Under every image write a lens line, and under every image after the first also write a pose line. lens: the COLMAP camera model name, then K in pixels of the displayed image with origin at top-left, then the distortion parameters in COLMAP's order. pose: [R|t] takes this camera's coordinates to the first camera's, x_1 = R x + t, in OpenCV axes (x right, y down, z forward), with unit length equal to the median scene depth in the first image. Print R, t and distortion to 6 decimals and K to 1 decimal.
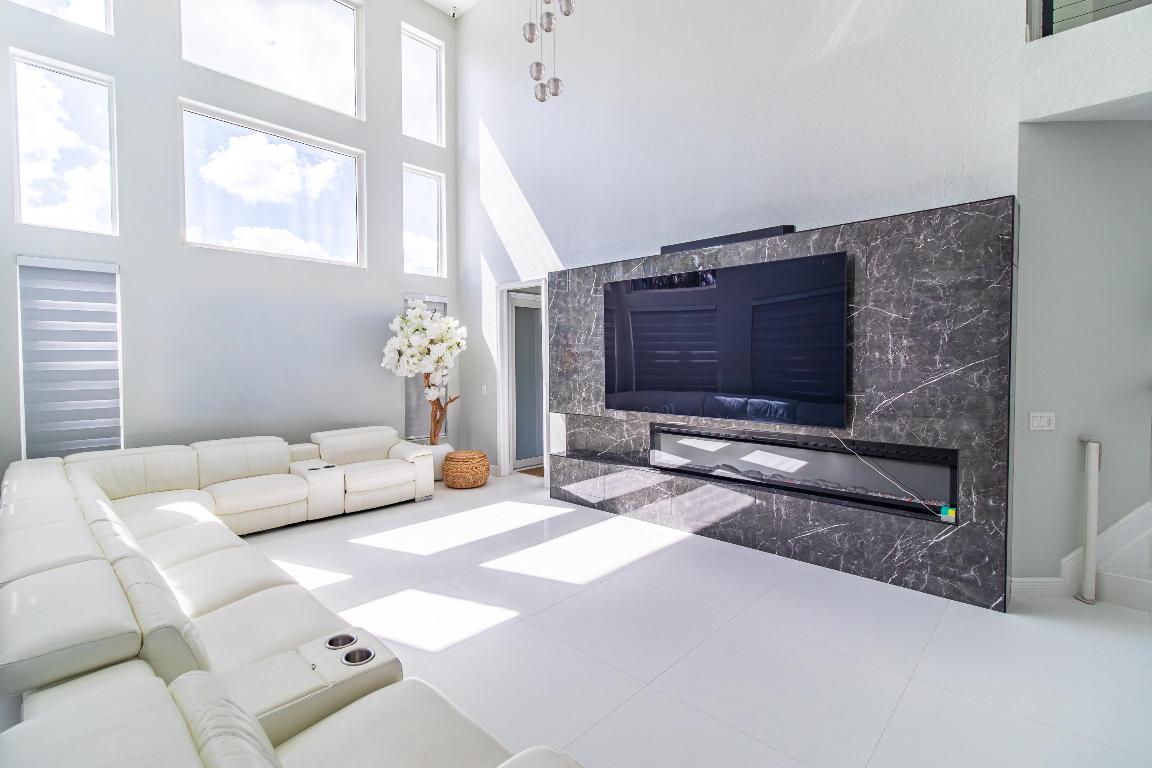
lens RADIAL K [[532.5, 0, 582.4], [0, 532.5, 375.9], [0, 0, 1]] dist [-0.000461, 0.002001]
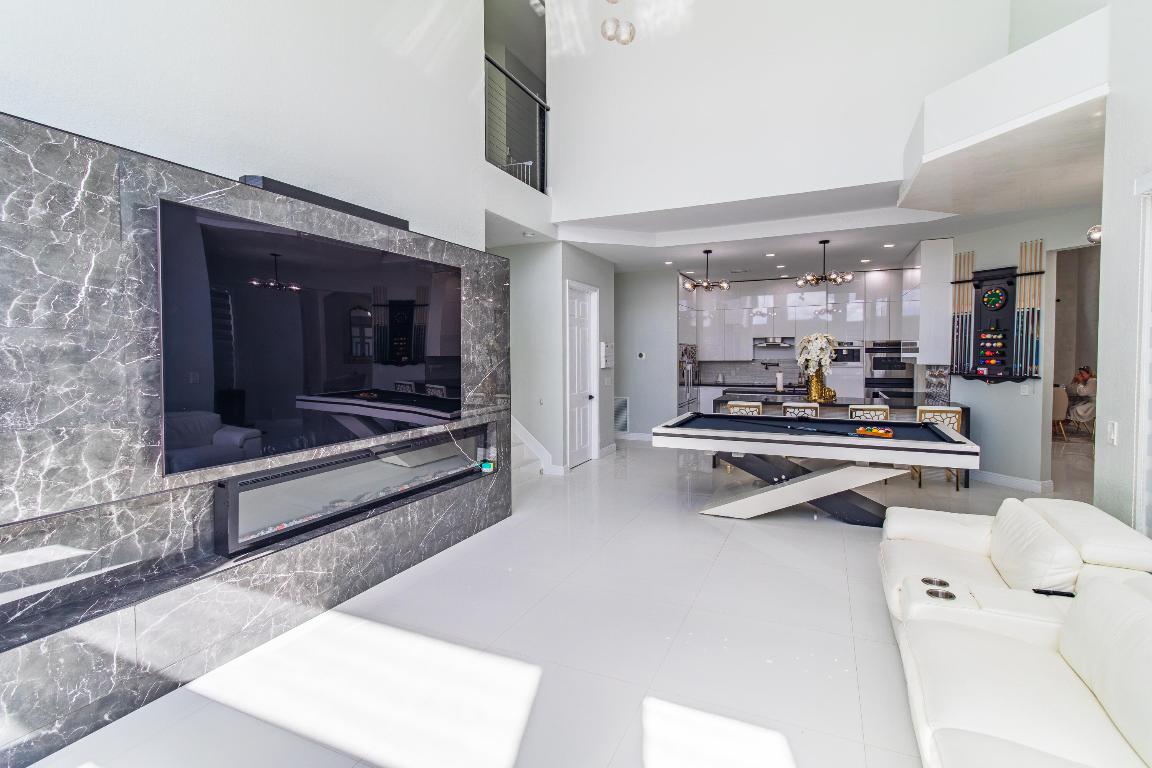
lens RADIAL K [[532.5, 0, 578.6], [0, 532.5, 379.5], [0, 0, 1]] dist [-0.000461, 0.002001]
pose [[-0.300716, -0.042235, 0.952778, -0.487038], [0.036276, 0.997789, 0.055680, -0.032001], [-0.953023, 0.051307, -0.298519, 0.774387]]
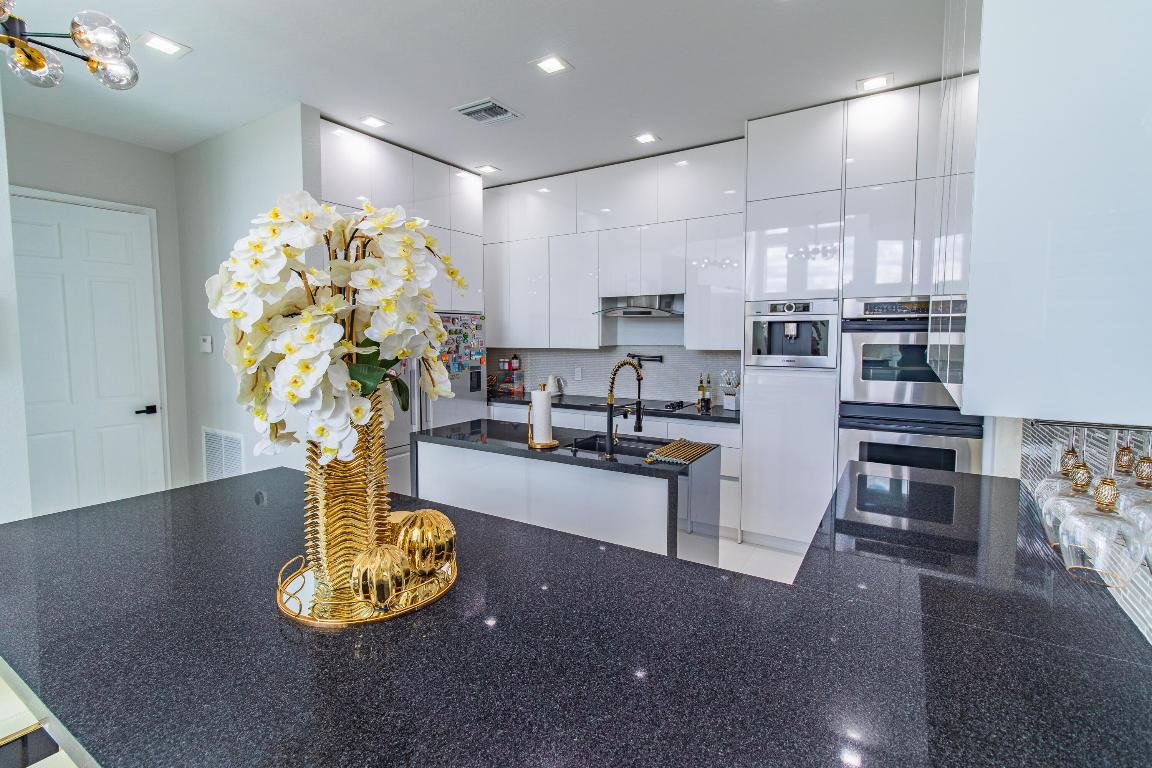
lens RADIAL K [[532.5, 0, 577.4], [0, 532.5, 376.6], [0, 0, 1]] dist [-0.000461, 0.002001]
pose [[-0.181947, -0.072765, 0.980612, 0.392371], [0.029094, 0.996423, 0.079337, 0.007975], [-0.982878, 0.042965, -0.179180, -0.294973]]
